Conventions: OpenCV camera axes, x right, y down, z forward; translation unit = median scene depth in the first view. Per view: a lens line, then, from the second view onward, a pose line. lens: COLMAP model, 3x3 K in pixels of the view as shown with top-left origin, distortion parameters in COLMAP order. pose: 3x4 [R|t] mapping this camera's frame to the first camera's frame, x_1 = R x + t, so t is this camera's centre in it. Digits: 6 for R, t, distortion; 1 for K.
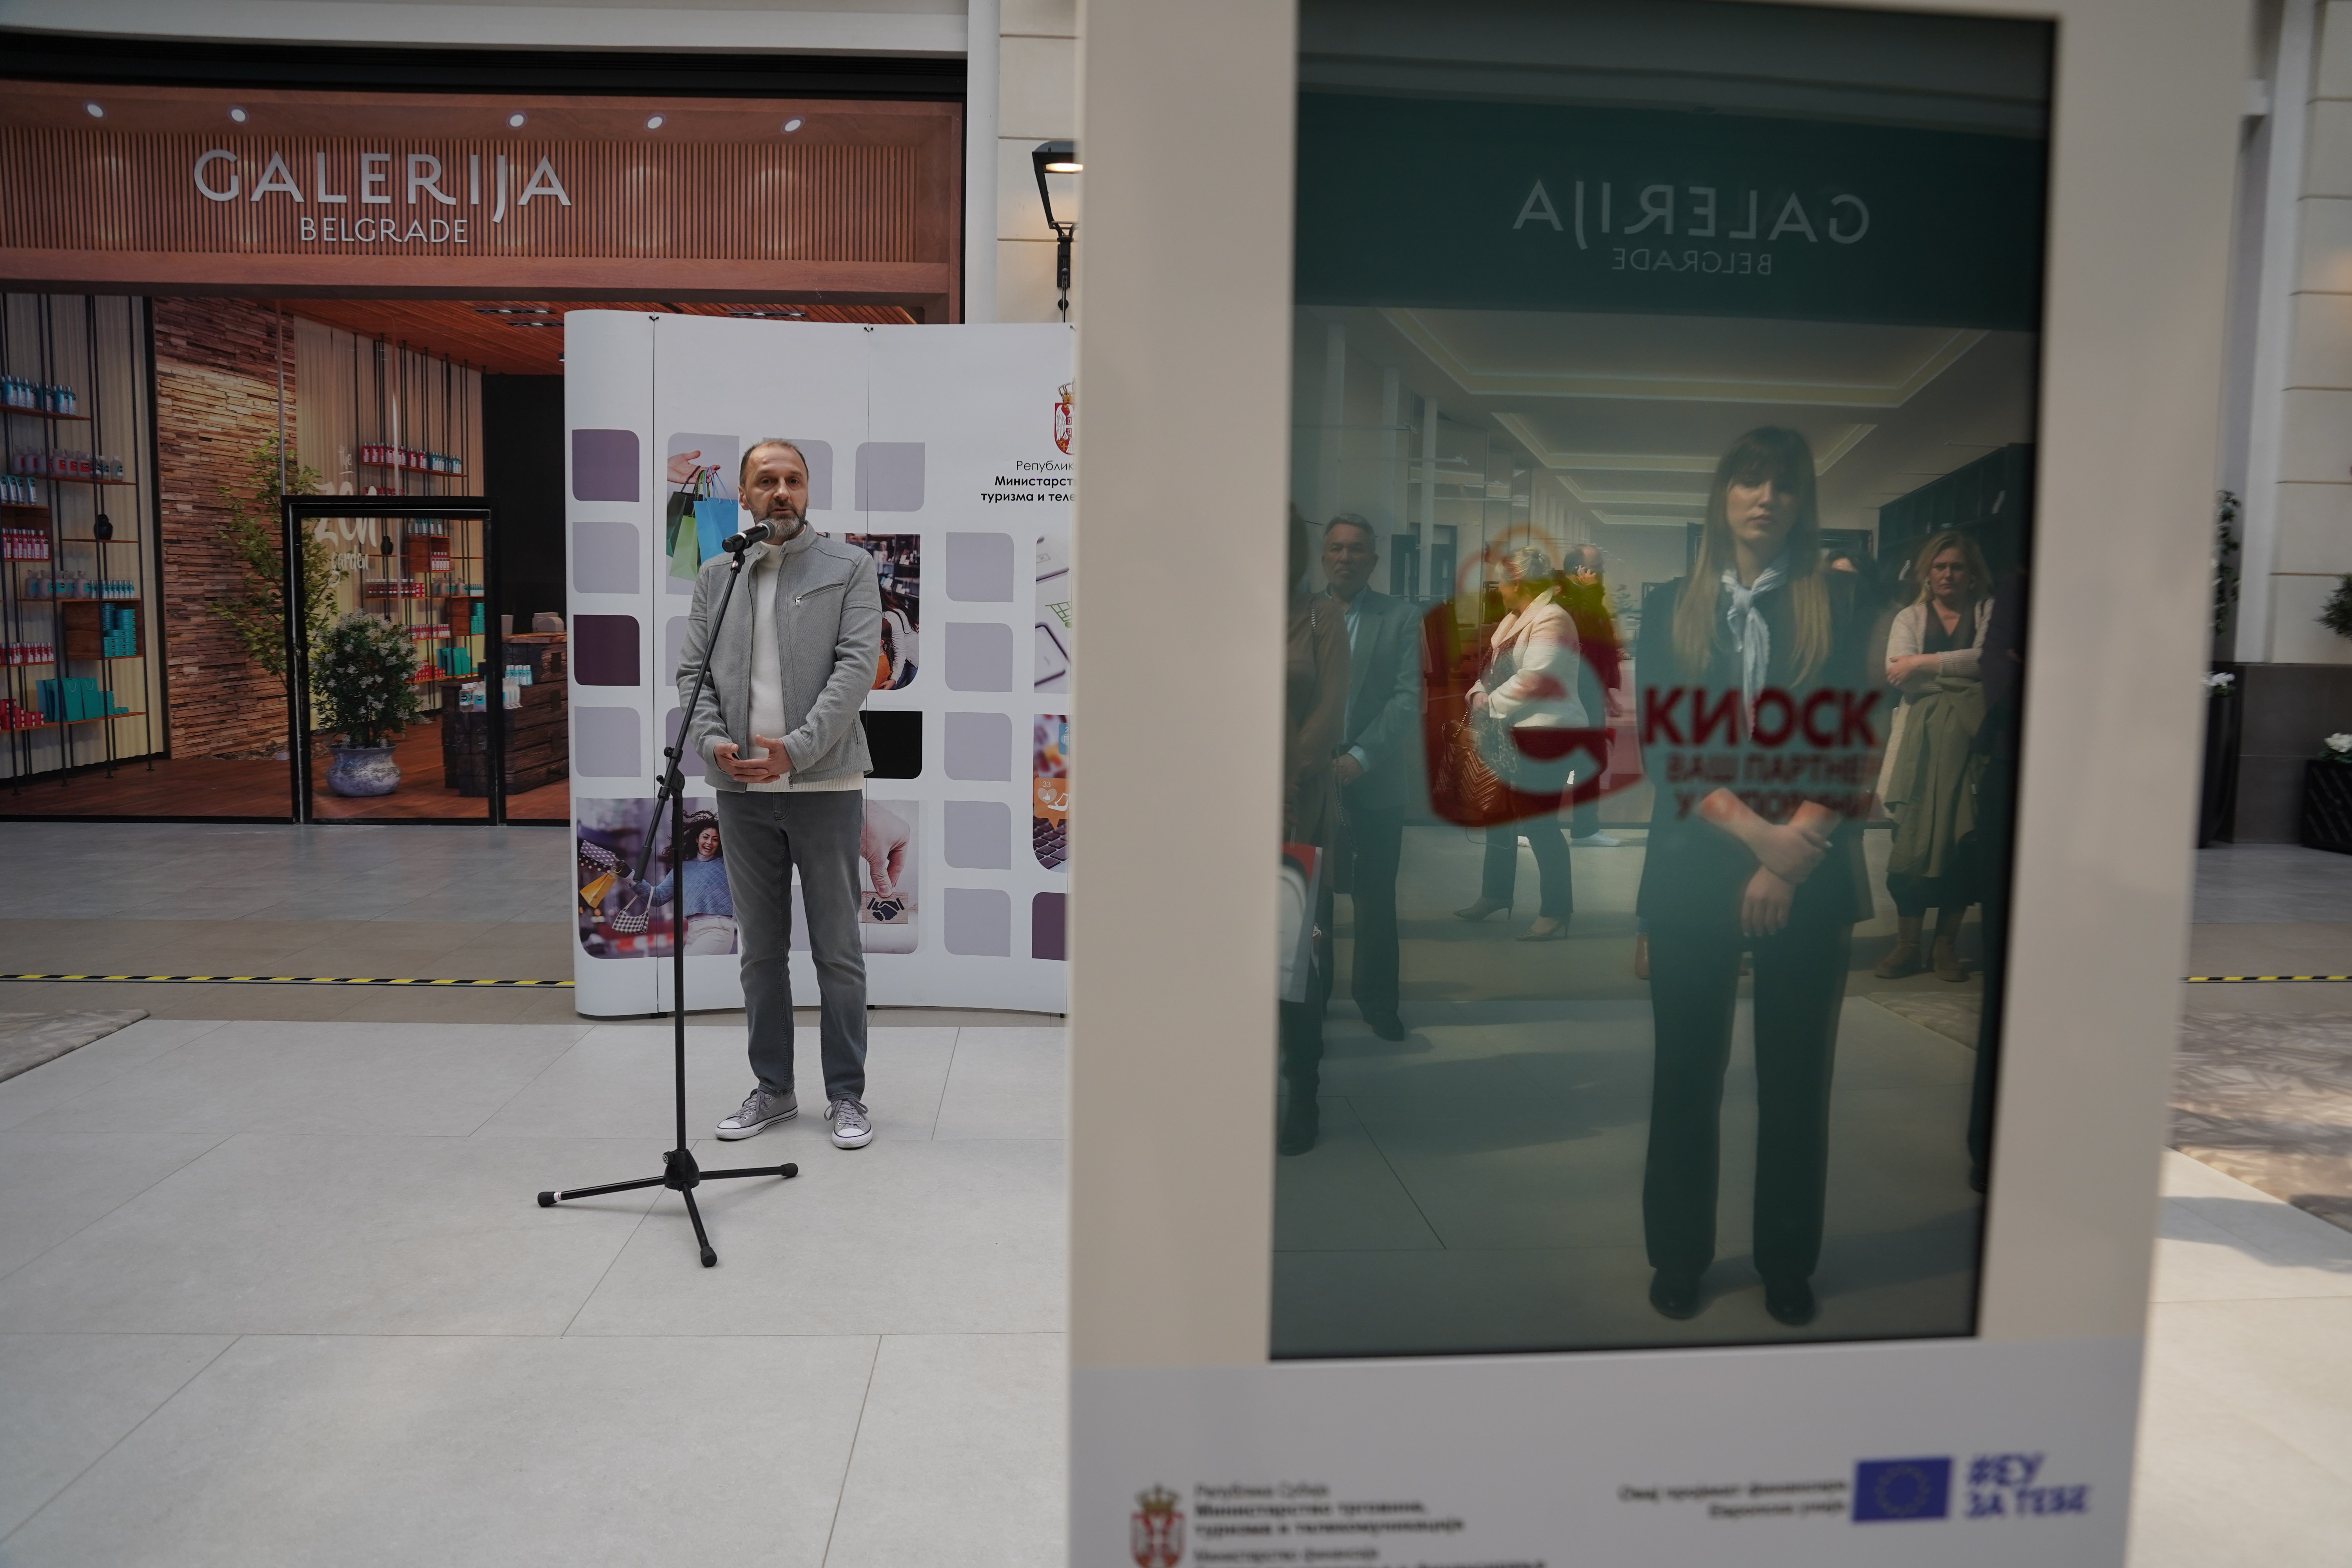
lens RADIAL K [[1583.2, 0, 1176.0], [0, 1583.2, 784.0], [0, 0, 1]] dist [-0.099121, 0.004968]
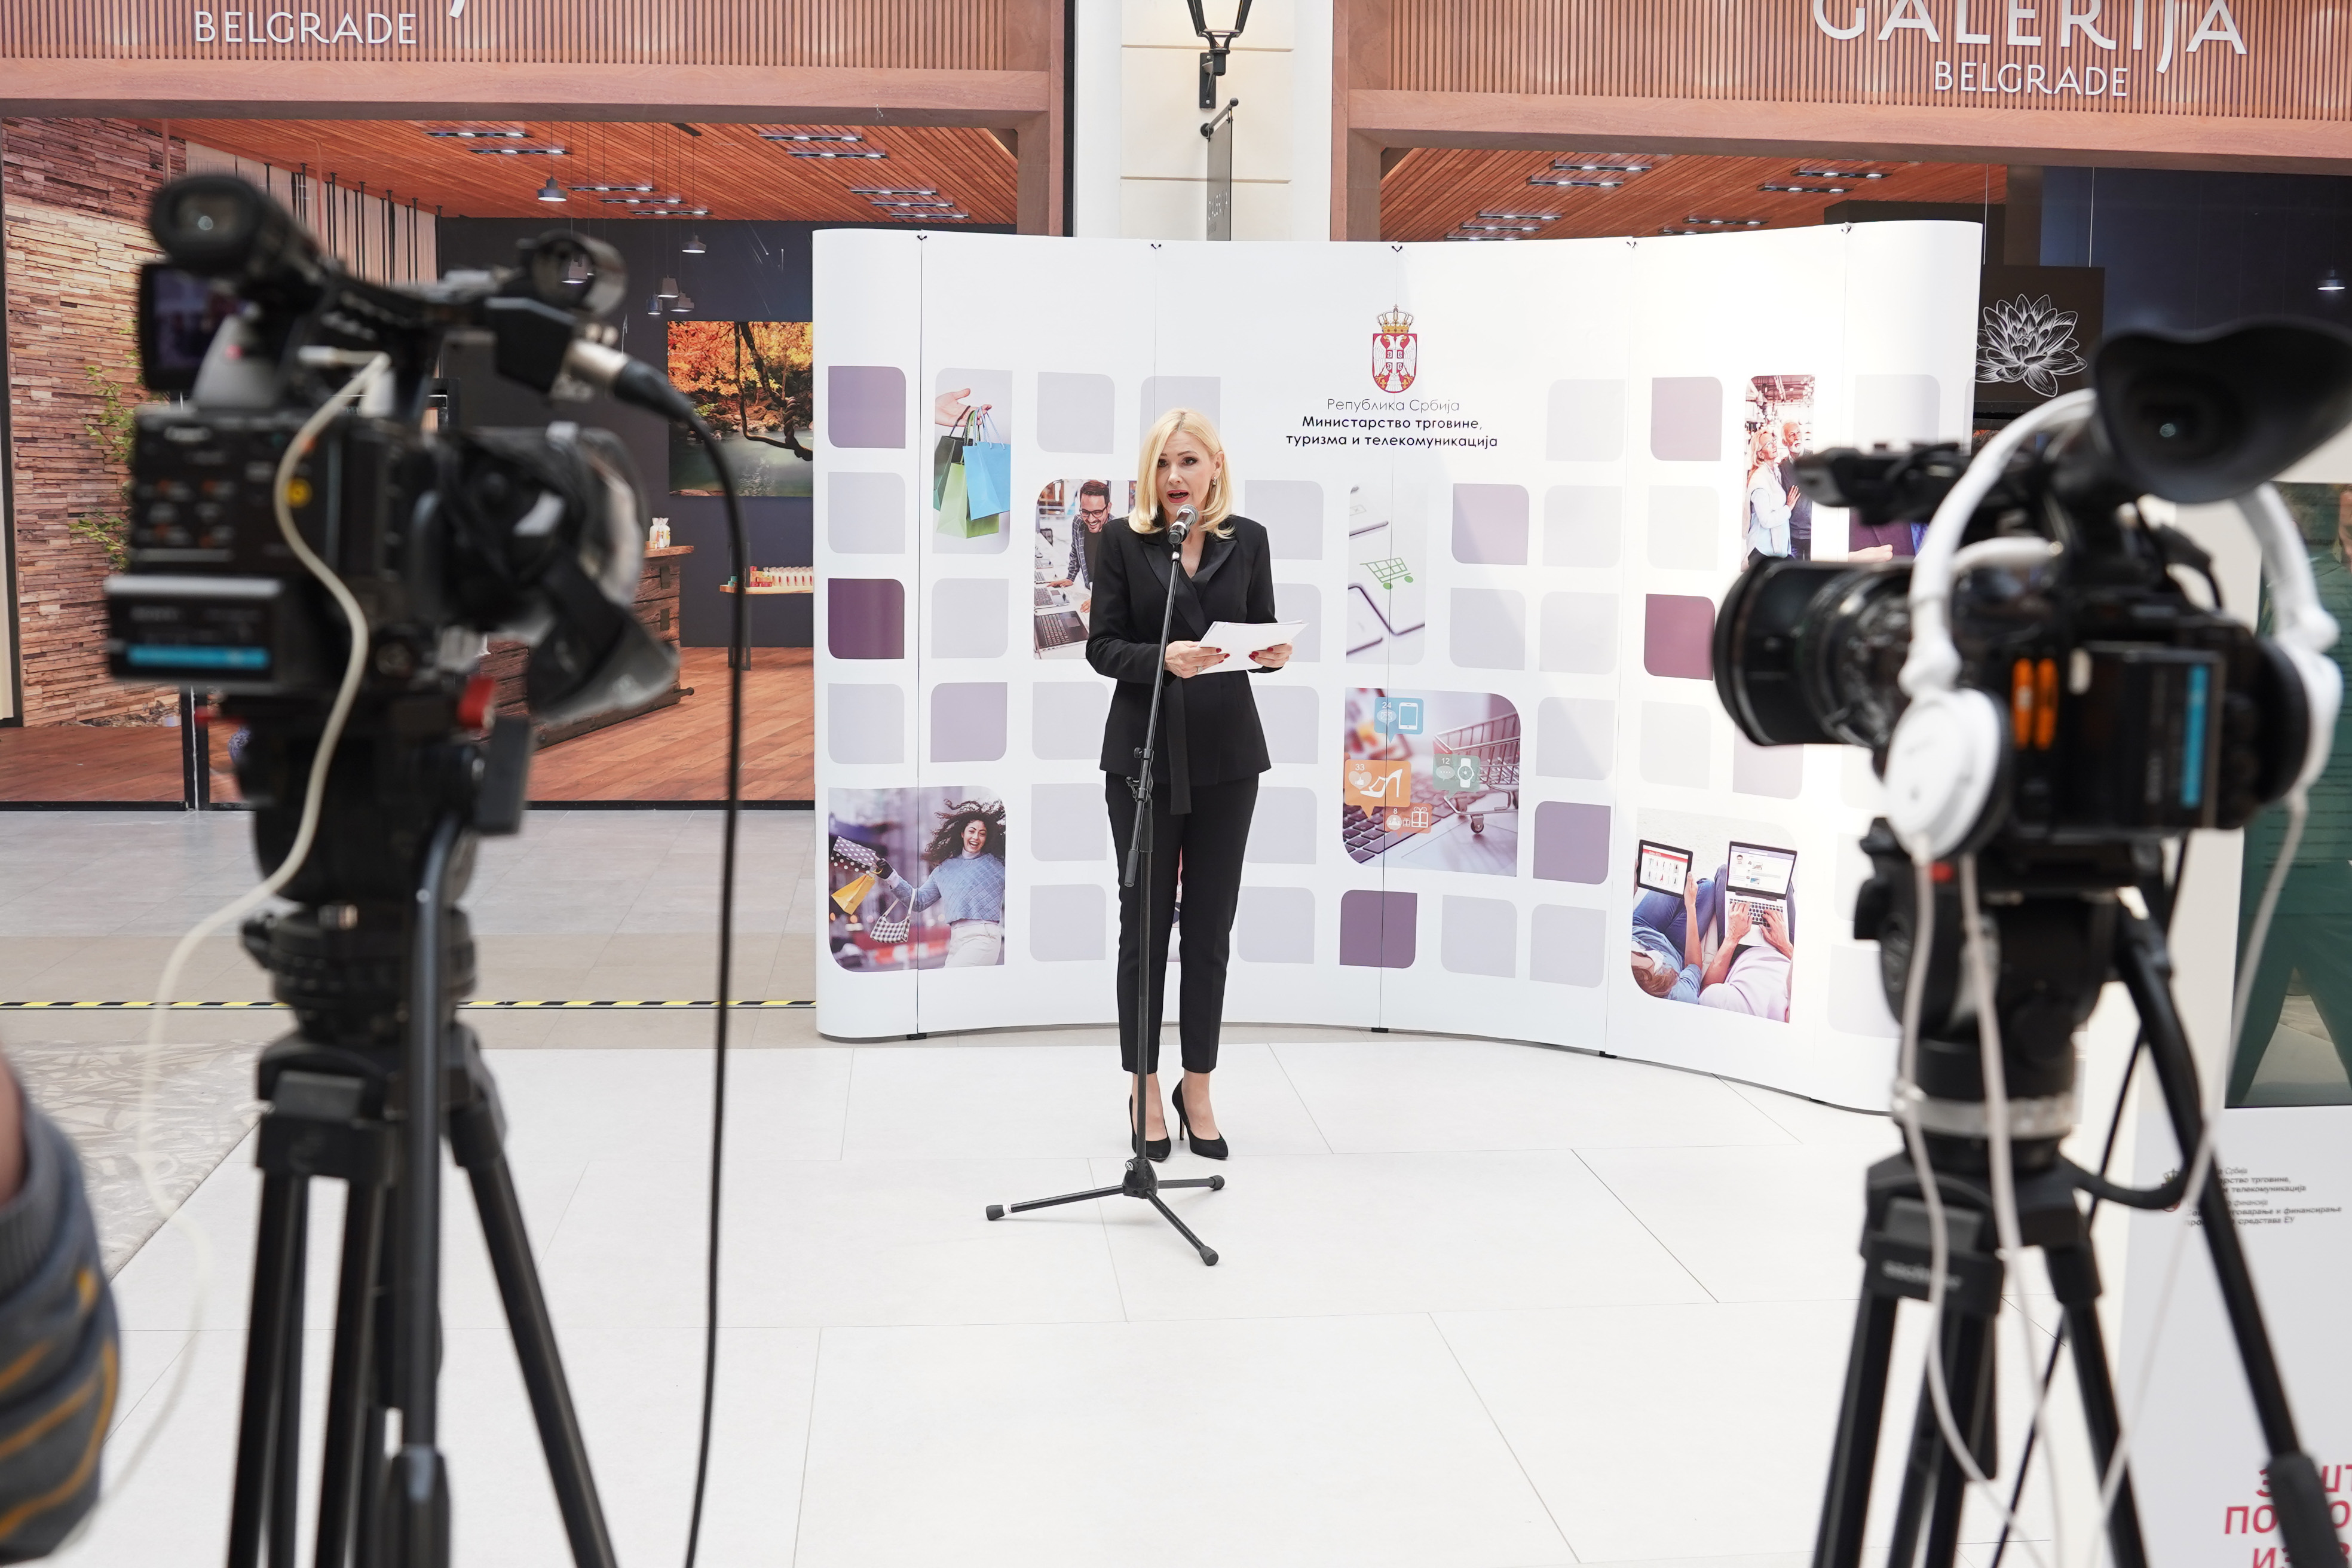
lens RADIAL K [[2390.1, 0, 1176.0], [0, 2390.1, 784.0], [0, 0, 1]] dist [-0.115809, -0.024438]
pose [[0.999720, -0.008084, 0.022248, -0.213146], [0.007509, 0.999639, 0.025802, -0.025360], [-0.022448, -0.025628, 0.999419, -0.322076]]
